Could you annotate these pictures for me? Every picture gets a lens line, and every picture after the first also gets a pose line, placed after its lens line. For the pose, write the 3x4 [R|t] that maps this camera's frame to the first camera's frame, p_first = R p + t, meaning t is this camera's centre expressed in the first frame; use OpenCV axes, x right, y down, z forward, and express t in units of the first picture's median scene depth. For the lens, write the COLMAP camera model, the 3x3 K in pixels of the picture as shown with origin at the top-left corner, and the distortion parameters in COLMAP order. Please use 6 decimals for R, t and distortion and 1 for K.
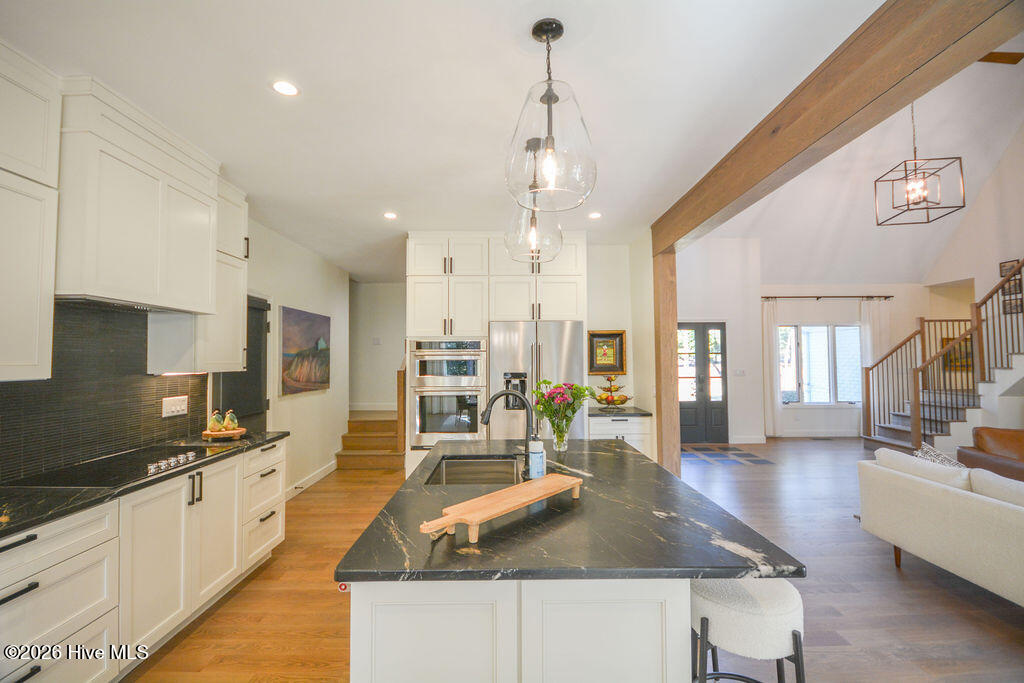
lens RADIAL K [[455.0, 0, 504.2], [0, 455.0, 343.6], [0, 0, 1]] dist [-0.000936, -0.000638]
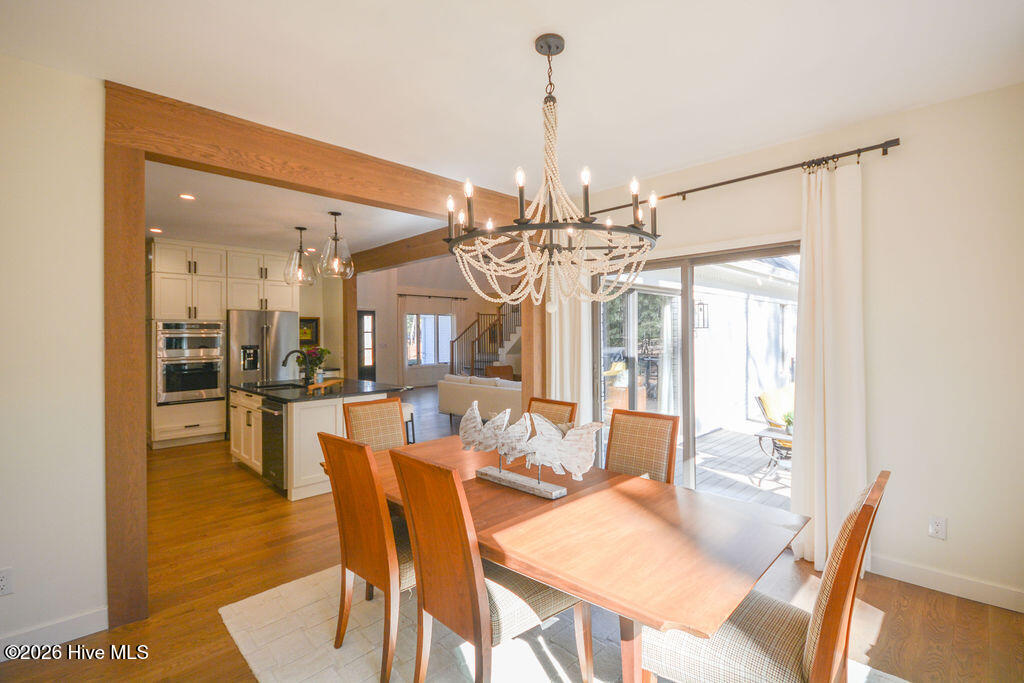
lens RADIAL K [[455.0, 0, 523.2], [0, 455.0, 332.5], [0, 0, 1]] dist [-0.000936, -0.000638]
pose [[0.700245, 0.001442, 0.713901, -0.346977], [-0.017812, 0.999722, 0.015452, -0.013843], [-0.713680, -0.023536, 0.700076, -0.565931]]
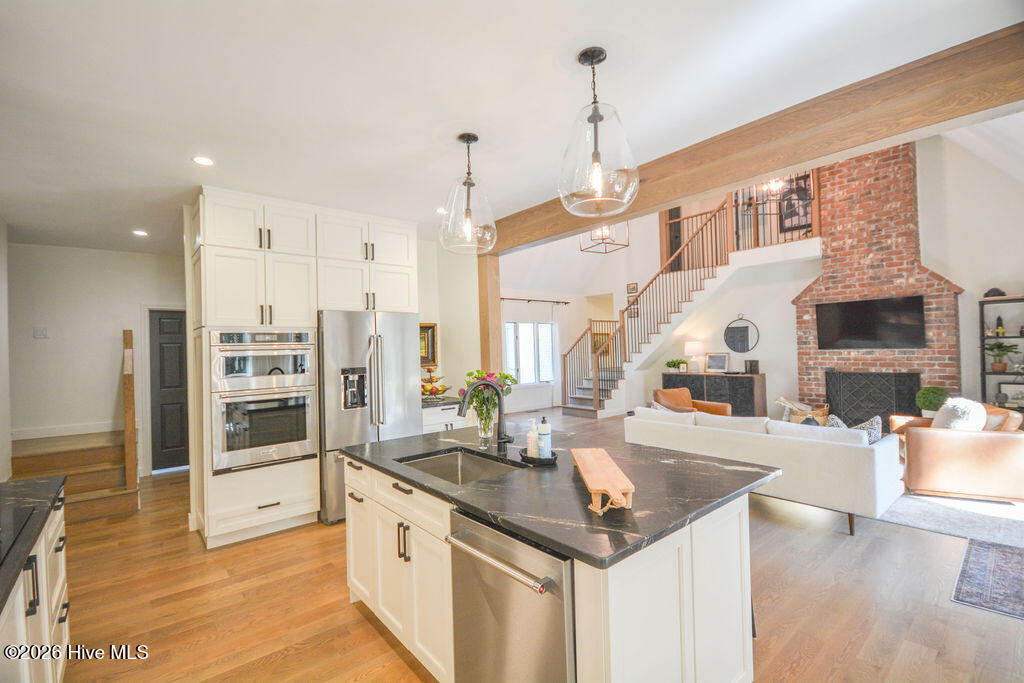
lens RADIAL K [[455.0, 0, 516.8], [0, 455.0, 342.9], [0, 0, 1]] dist [-0.000936, -0.000638]
pose [[0.767298, -0.007972, 0.641241, -0.259758], [0.000951, 0.999936, 0.011294, 0.003975], [-0.641290, -0.008056, 0.767256, 0.081823]]
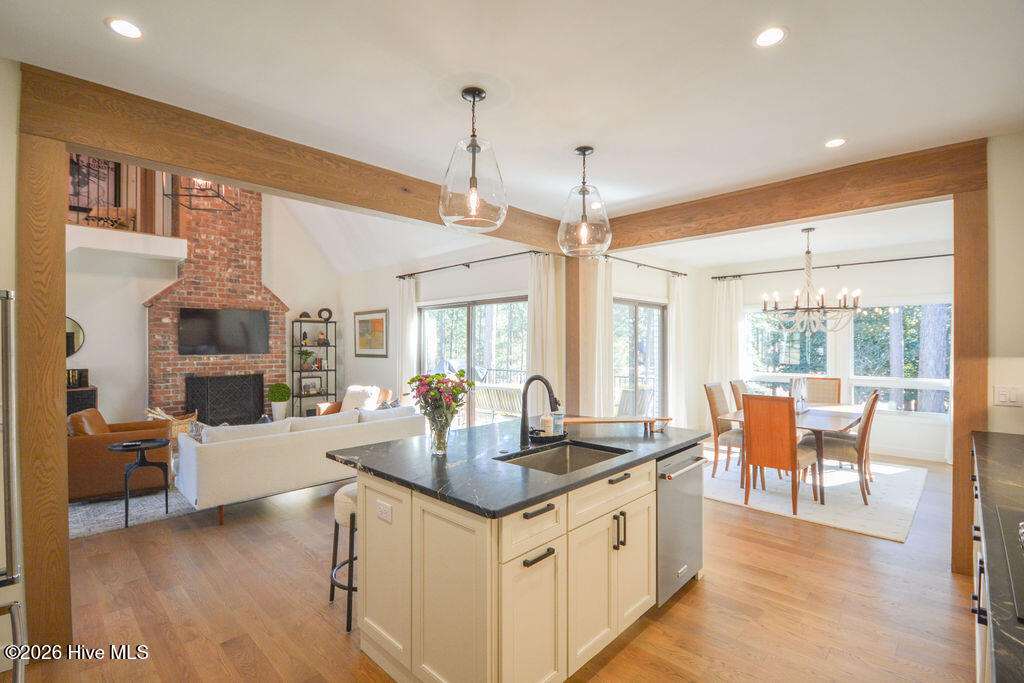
lens RADIAL K [[455.0, 0, 518.9], [0, 455.0, 341.8], [0, 0, 1]] dist [-0.000936, -0.000638]
pose [[-0.709757, 0.006446, 0.704417, -0.316005], [-0.020334, 0.999354, -0.029633, 0.021561], [-0.704153, -0.035355, -0.709167, 0.808114]]
